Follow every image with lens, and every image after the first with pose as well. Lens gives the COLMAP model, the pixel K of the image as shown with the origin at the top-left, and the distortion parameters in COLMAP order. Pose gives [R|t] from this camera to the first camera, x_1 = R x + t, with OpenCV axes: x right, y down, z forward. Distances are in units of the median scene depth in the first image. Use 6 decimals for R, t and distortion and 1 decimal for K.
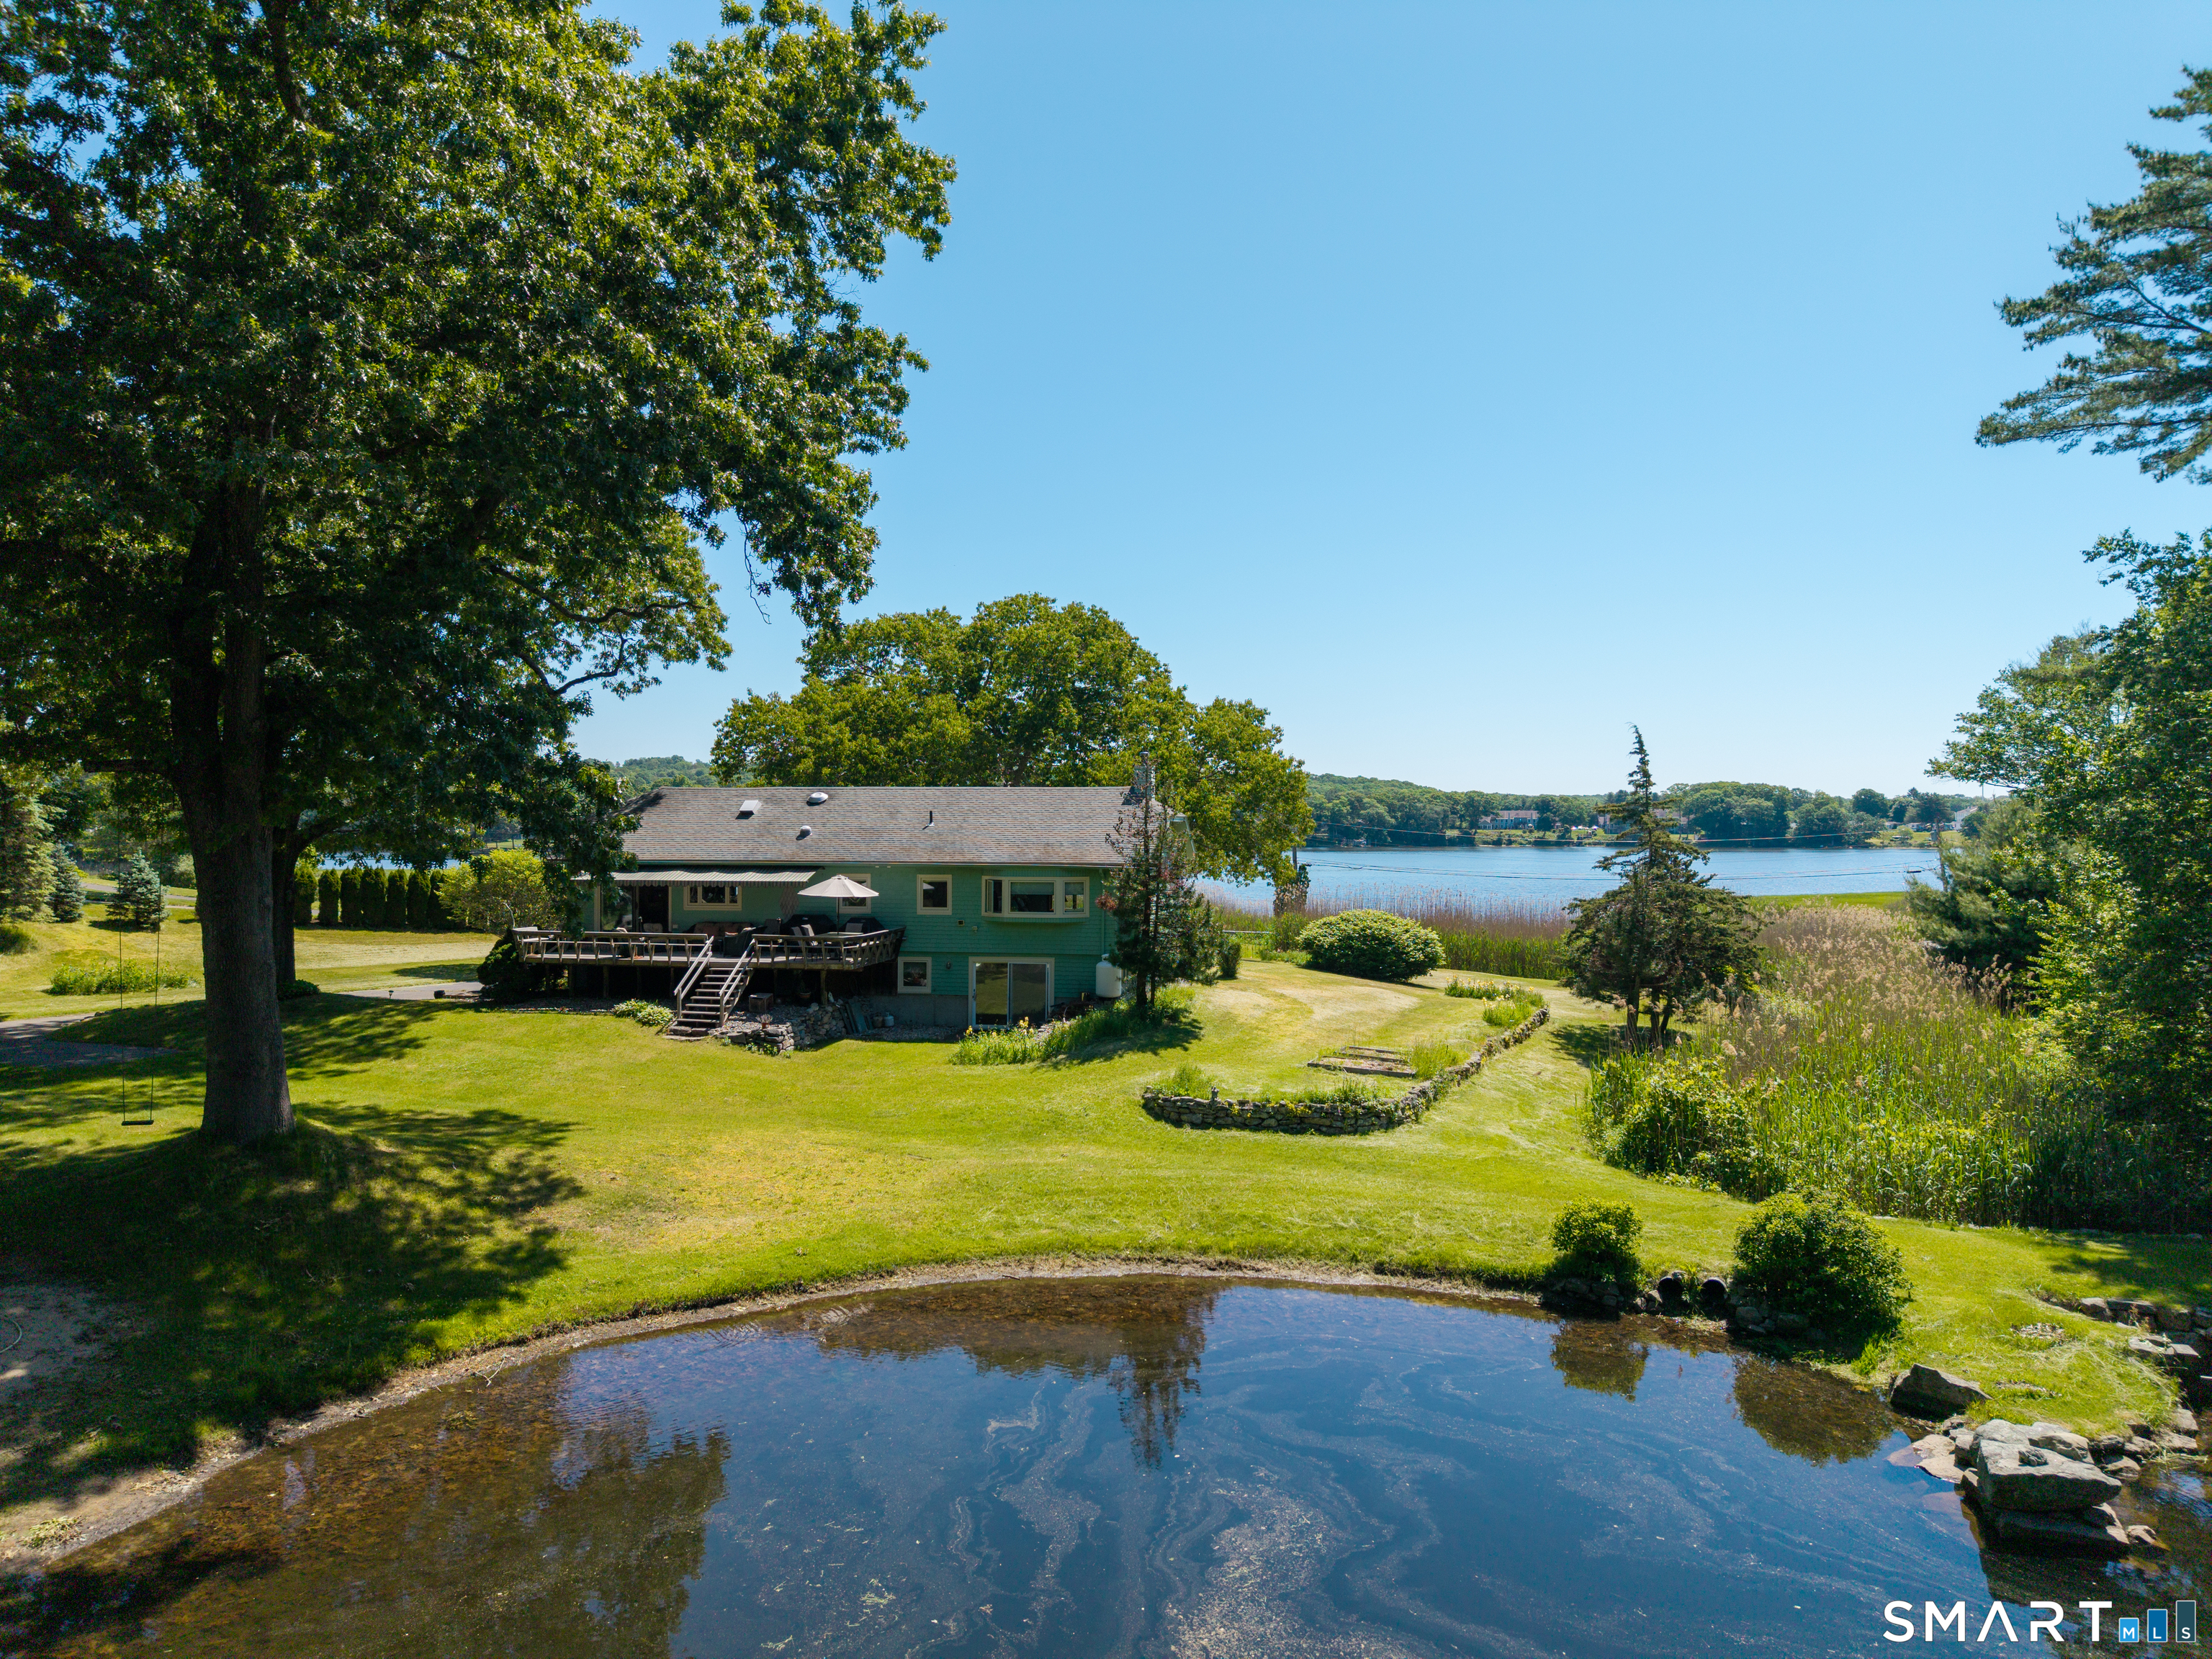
lens RADIAL K [[1471.8, 0, 1108.3], [0, 1471.8, 820.2], [0, 0, 1]] dist [0.024760, -0.018317]
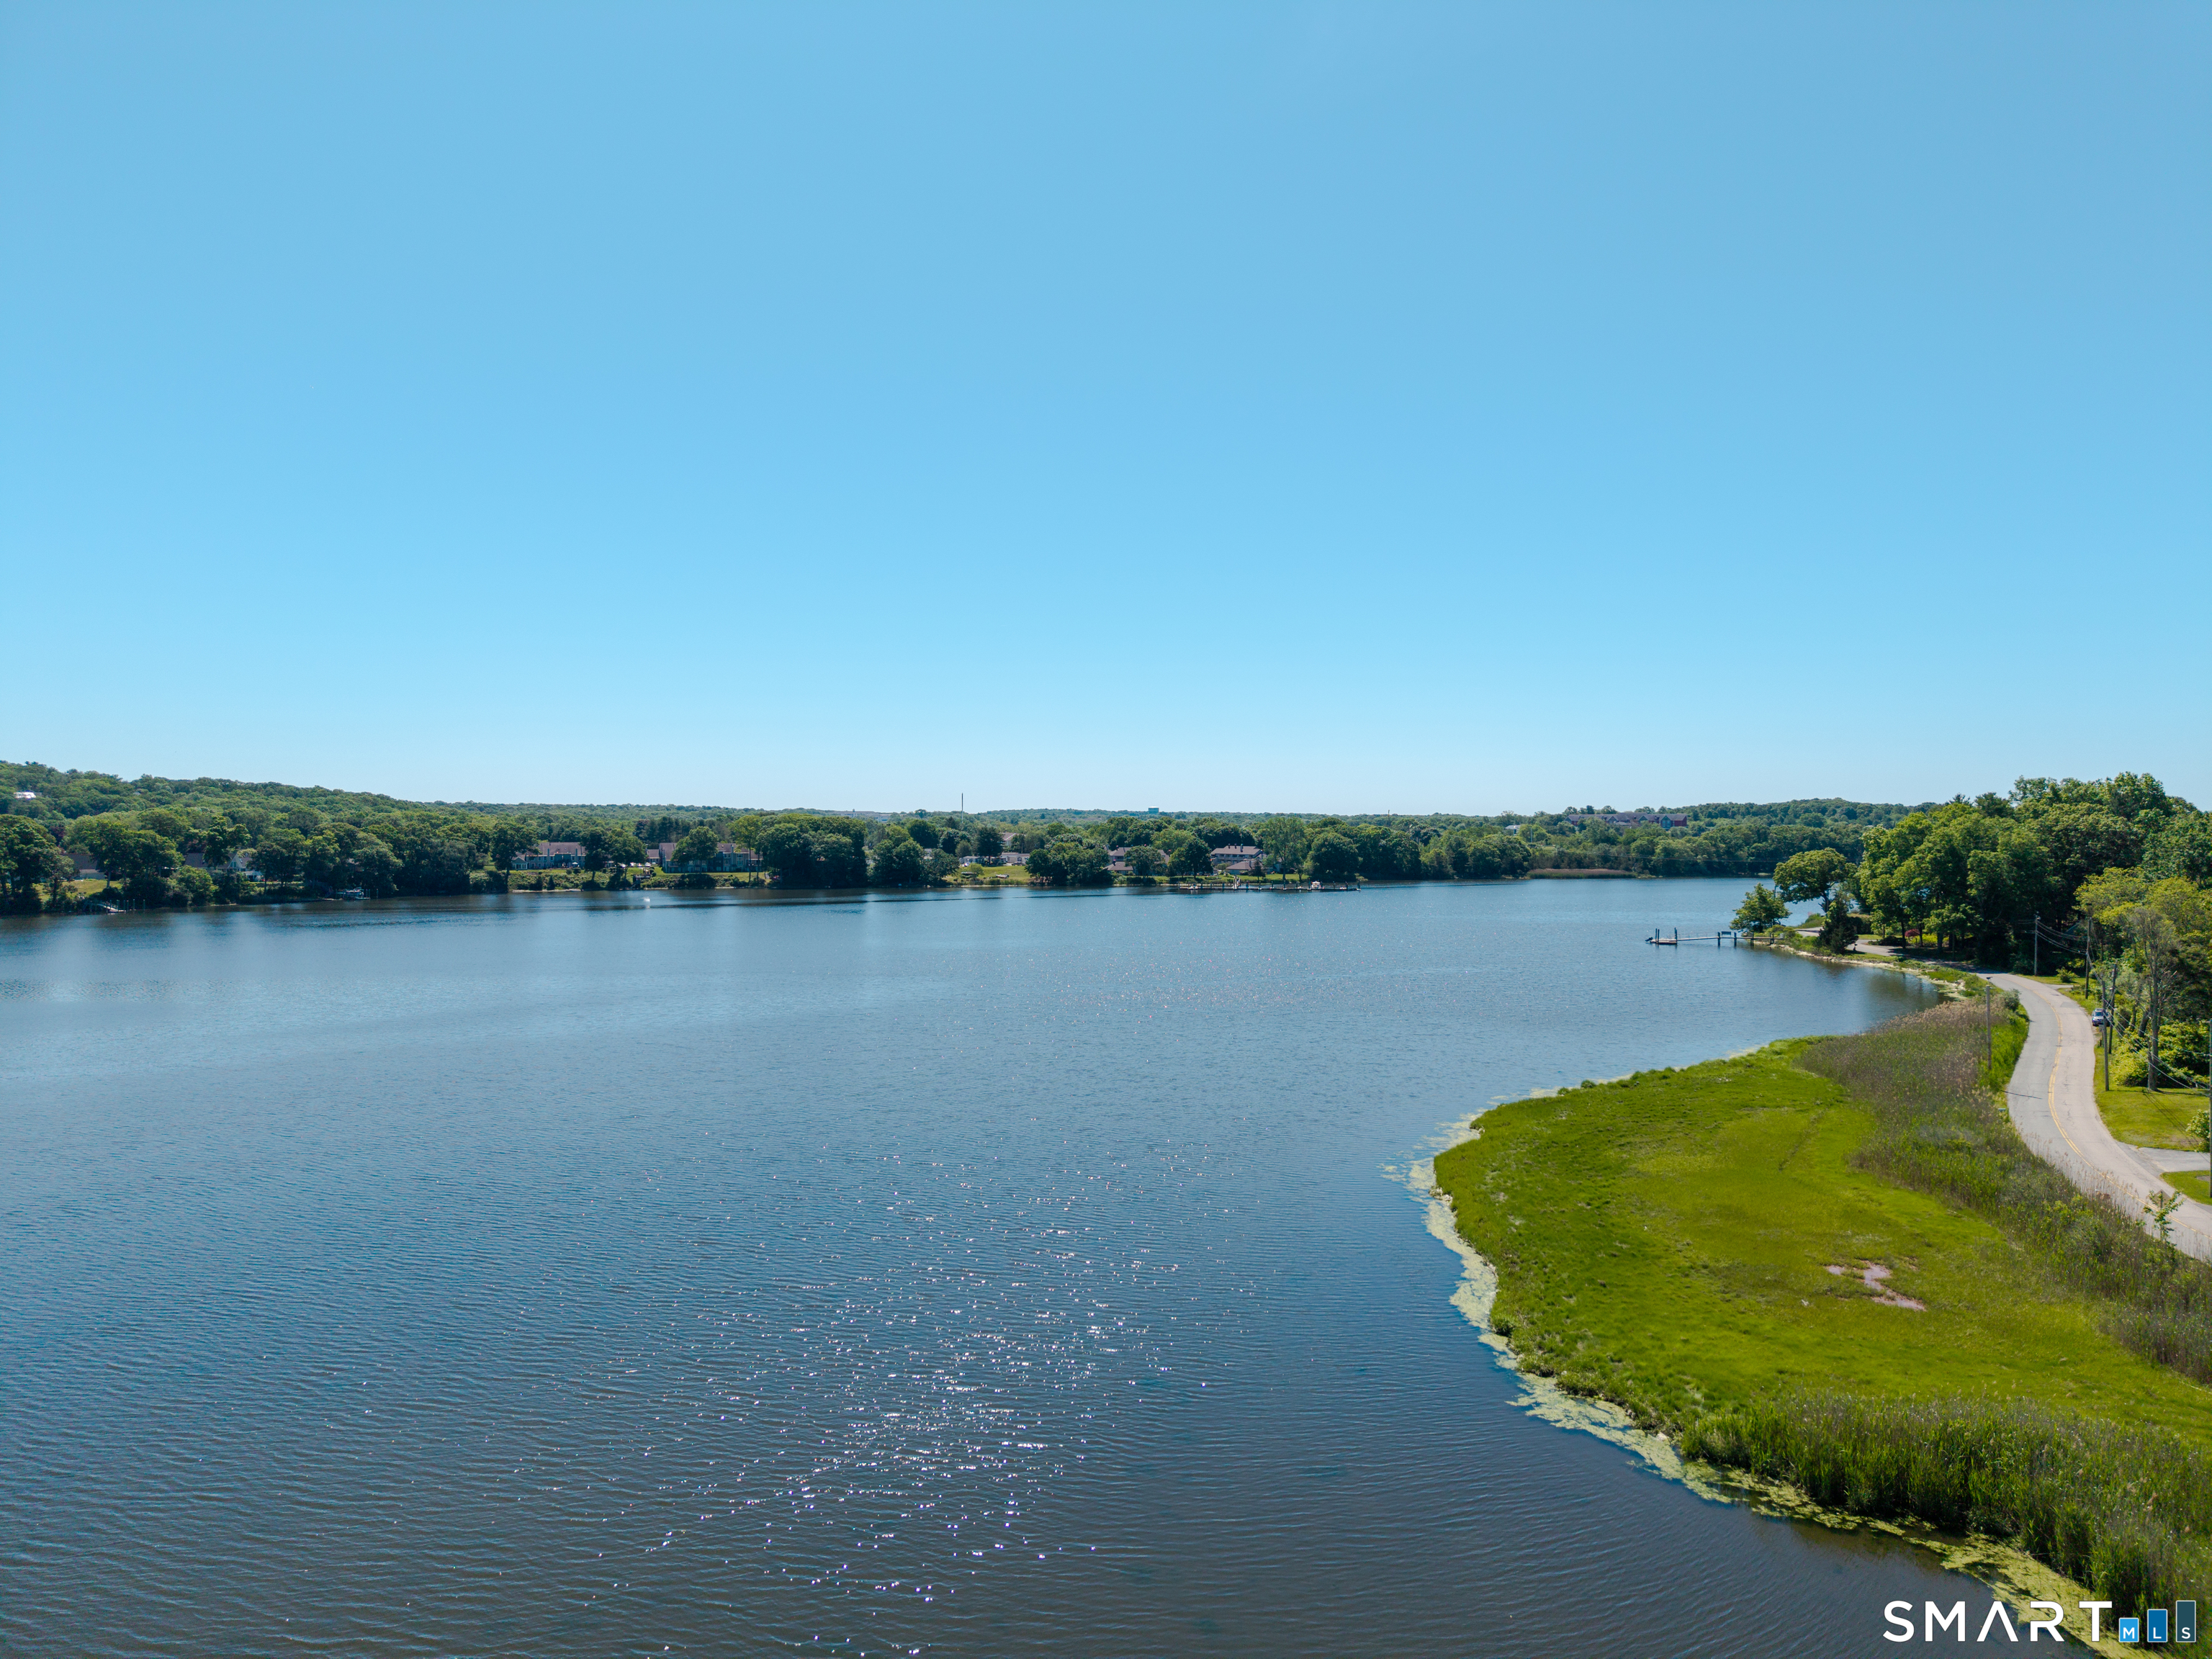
lens RADIAL K [[1471.8, 0, 1110.9], [0, 1471.8, 821.5], [0, 0, 1]] dist [0.024760, -0.018317]
pose [[0.779631, 0.002504, 0.626235, 0.034719], [-0.001653, 0.999997, -0.001941, -0.395152], [-0.626237, 0.000478, 0.779632, 3.479361]]
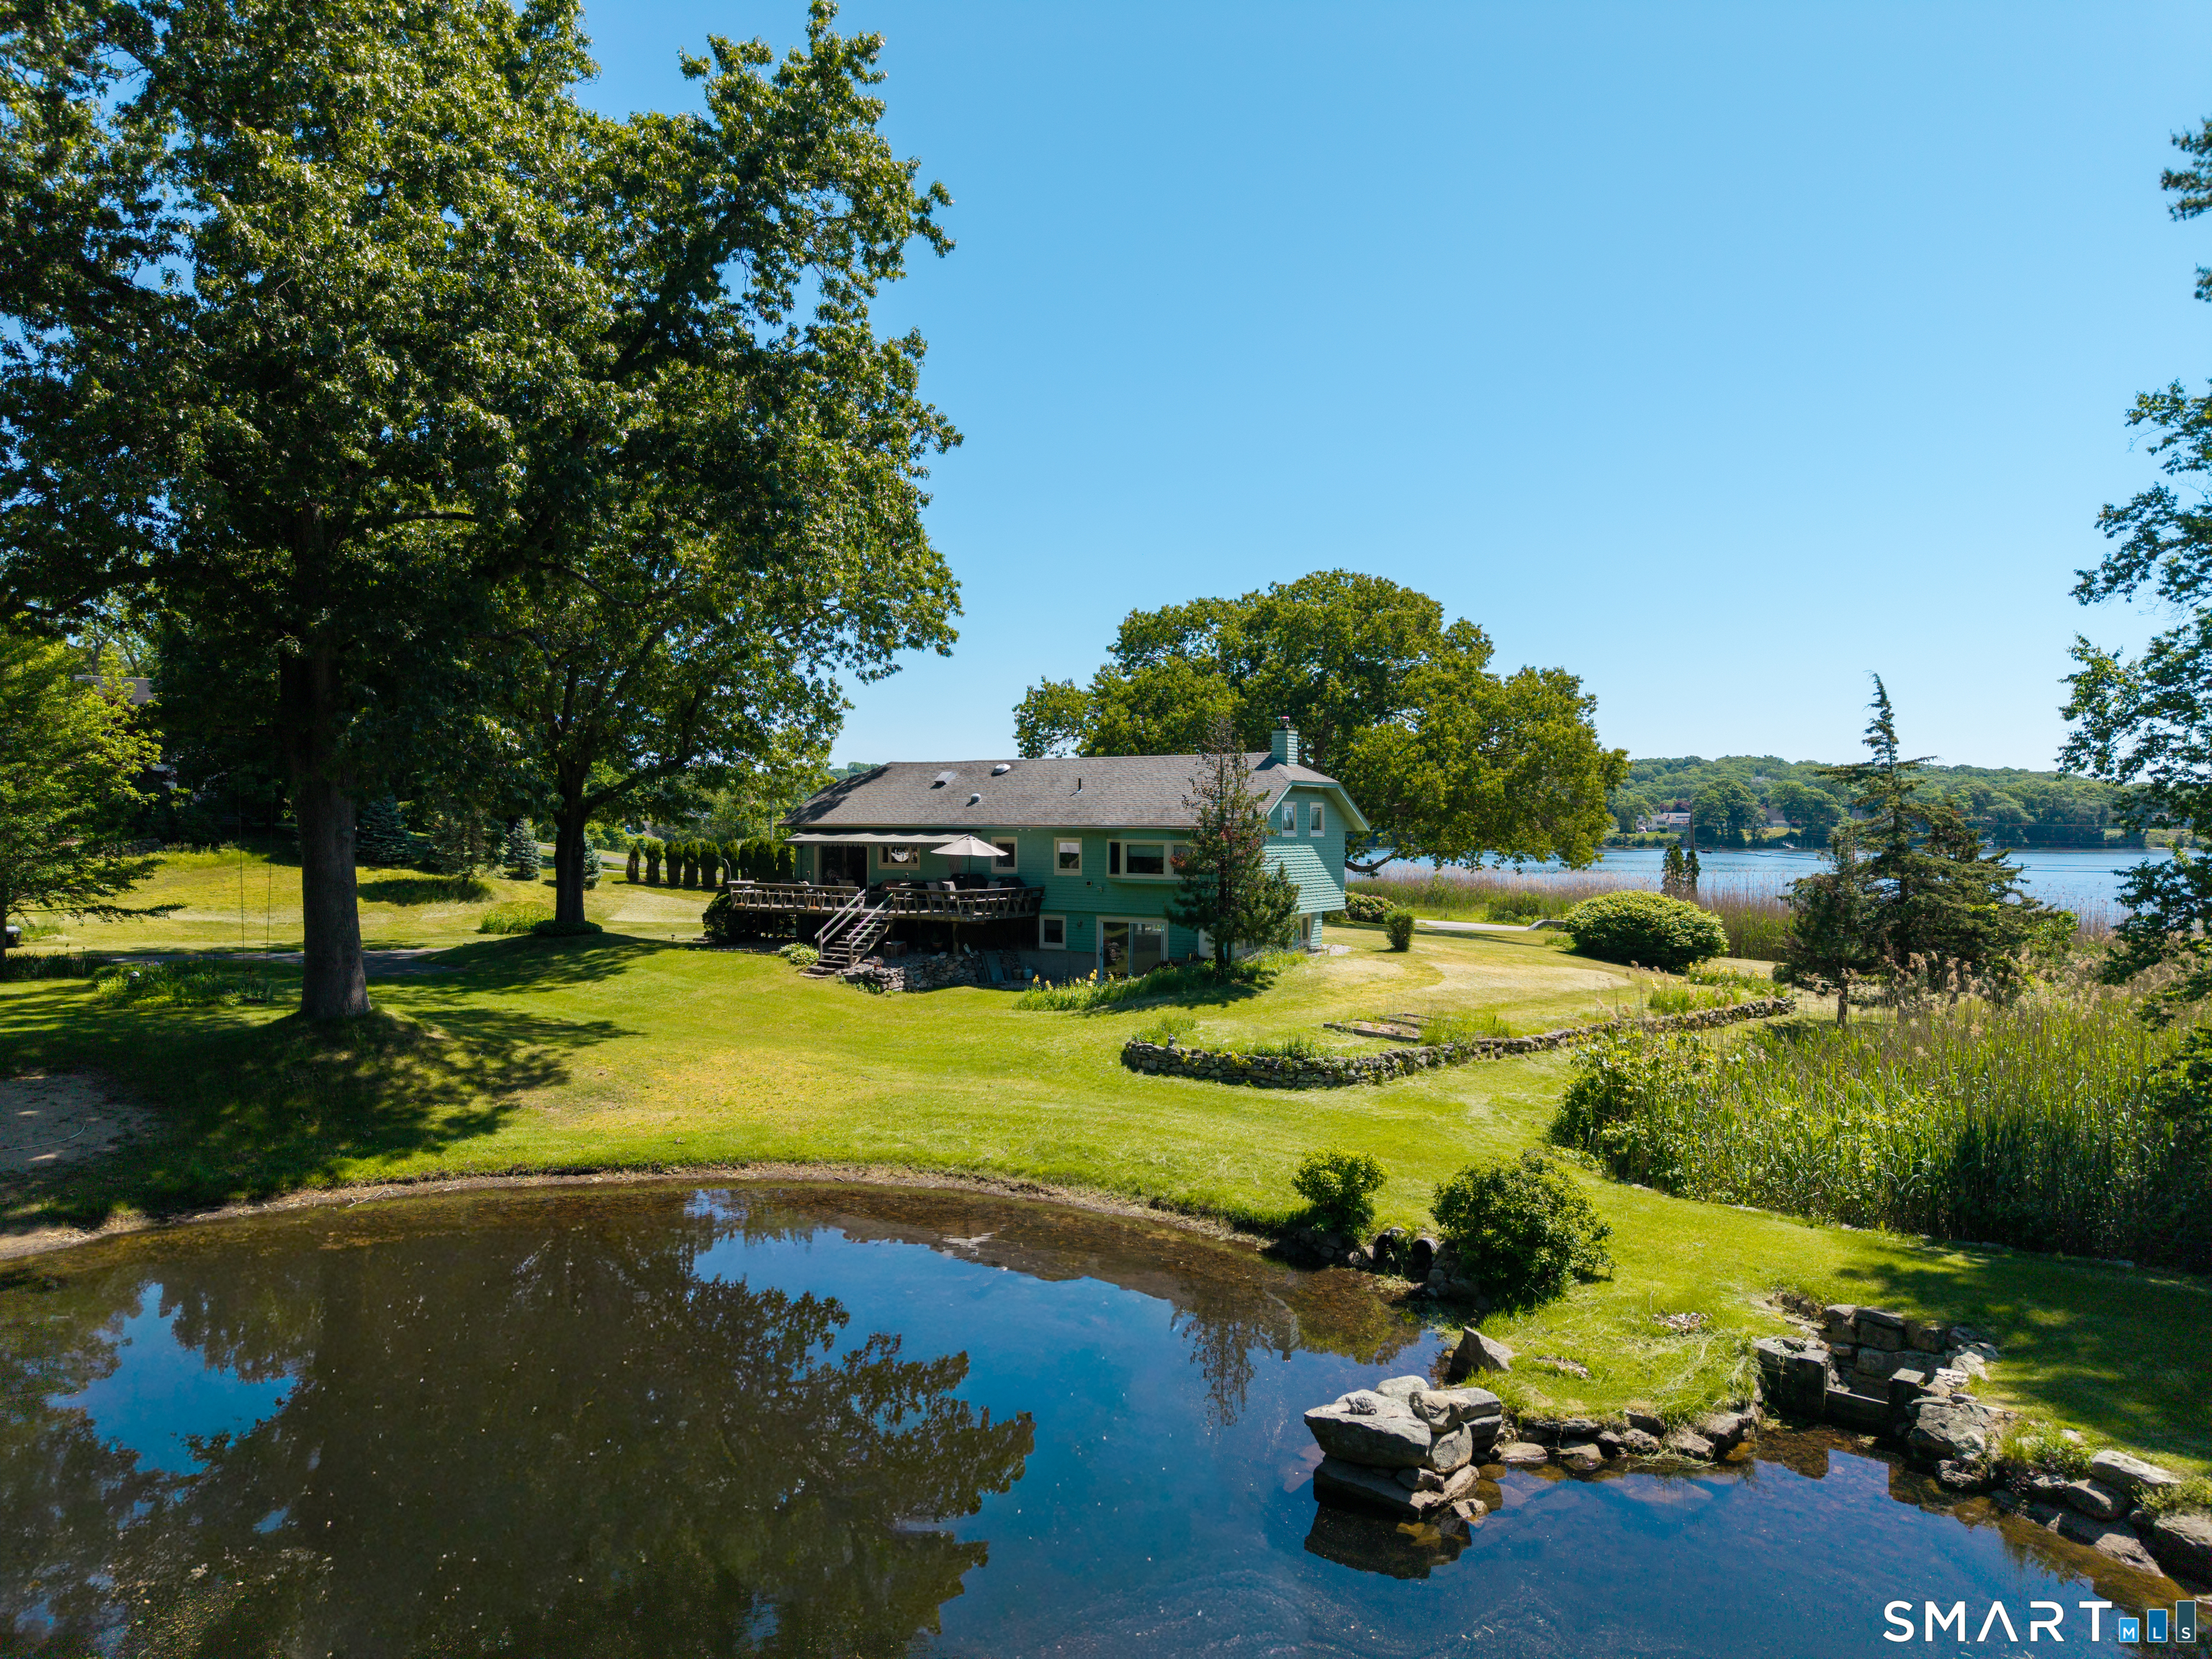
lens RADIAL K [[1471.8, 0, 1107.6], [0, 1471.8, 811.6], [0, 0, 1]] dist [0.024760, -0.018317]
pose [[0.927227, -0.002572, -0.374490, 0.393935], [0.000406, 0.999983, -0.005861, 0.032297], [0.374498, 0.005282, 0.927212, 0.043814]]
